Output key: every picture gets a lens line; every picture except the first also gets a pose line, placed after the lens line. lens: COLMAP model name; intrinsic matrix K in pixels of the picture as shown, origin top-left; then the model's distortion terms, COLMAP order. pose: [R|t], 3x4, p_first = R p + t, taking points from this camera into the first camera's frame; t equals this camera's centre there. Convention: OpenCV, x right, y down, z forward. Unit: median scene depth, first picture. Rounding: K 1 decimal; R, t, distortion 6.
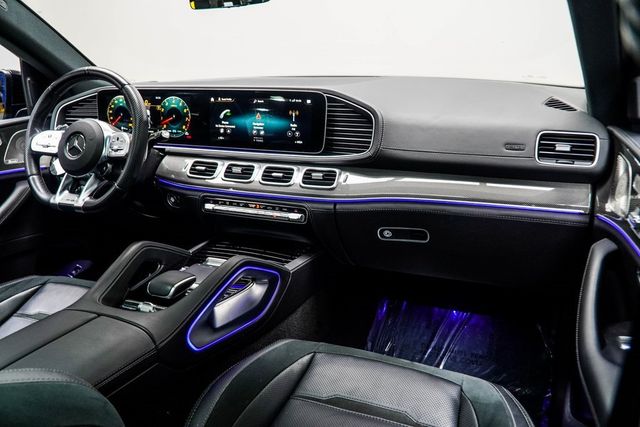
lens RADIAL K [[519.1, 0, 302.3], [0, 519.1, 210.9], [0, 0, 1]] dist [0.005282, -0.026860]
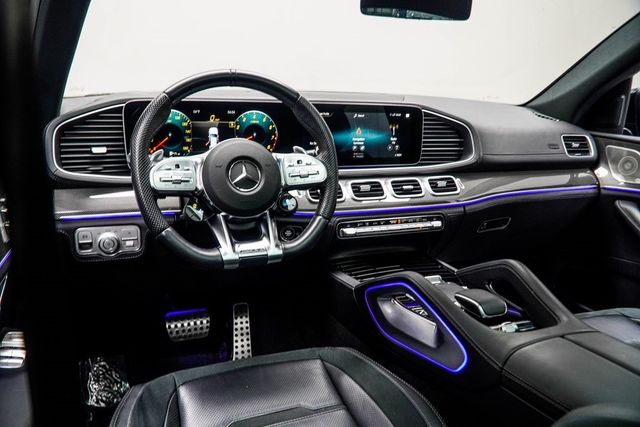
lens RADIAL K [[519.1, 0, 307.6], [0, 519.1, 211.9], [0, 0, 1]] dist [0.005282, -0.026860]
pose [[0.690425, -0.132787, 0.711113, -0.880854], [0.159990, 0.986695, 0.028912, -0.080392], [-0.705491, 0.093810, 0.702483, 0.419616]]
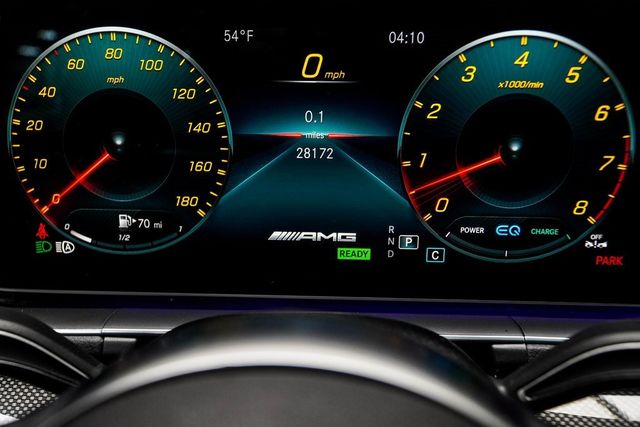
lens RADIAL K [[665.3, 0, 316.1], [0, 665.3, 212.1], [0, 0, 1]] dist [-0.003558, 0.000000]
pose [[0.926986, -0.099193, 0.361742, -0.432890], [0.085766, 0.994903, 0.053031, -0.198947], [-0.365159, -0.018133, 0.930769, 0.917271]]
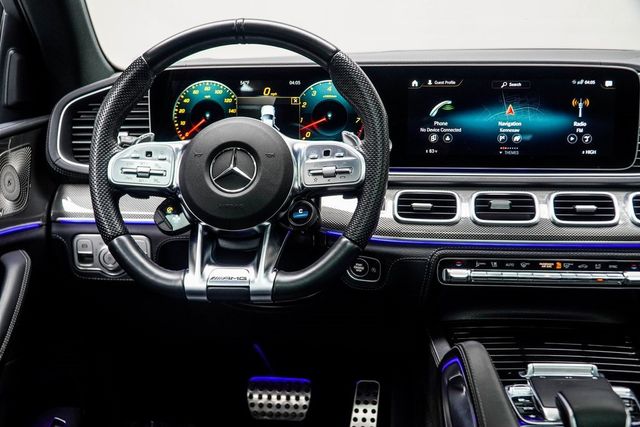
lens RADIAL K [[831.0, 0, 301.9], [0, 831.0, 214.4], [0, 0, 1]] dist [-0.023563, 0.000000]
pose [[0.954922, -0.050324, 0.292560, -0.596851], [0.078051, 0.993414, -0.083881, -0.009777], [-0.286412, 0.102935, 0.952561, 0.212519]]
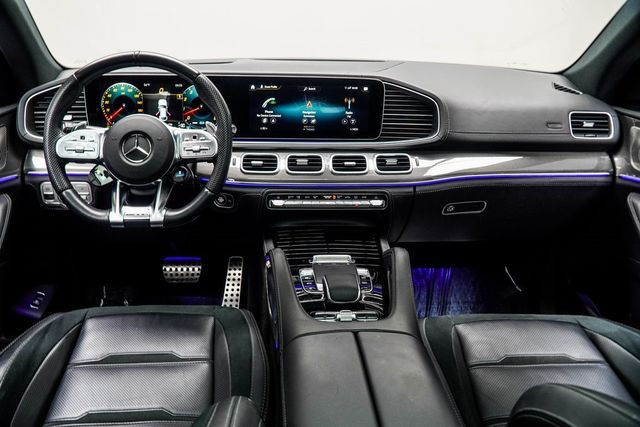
lens RADIAL K [[519.1, 0, 302.0], [0, 519.1, 212.9], [0, 0, 1]] dist [0.005282, -0.026860]
pose [[0.892547, -0.124066, 0.433551, -0.559665], [0.096782, 0.991708, 0.084545, -0.066834], [-0.440446, -0.033500, 0.897154, 0.134850]]
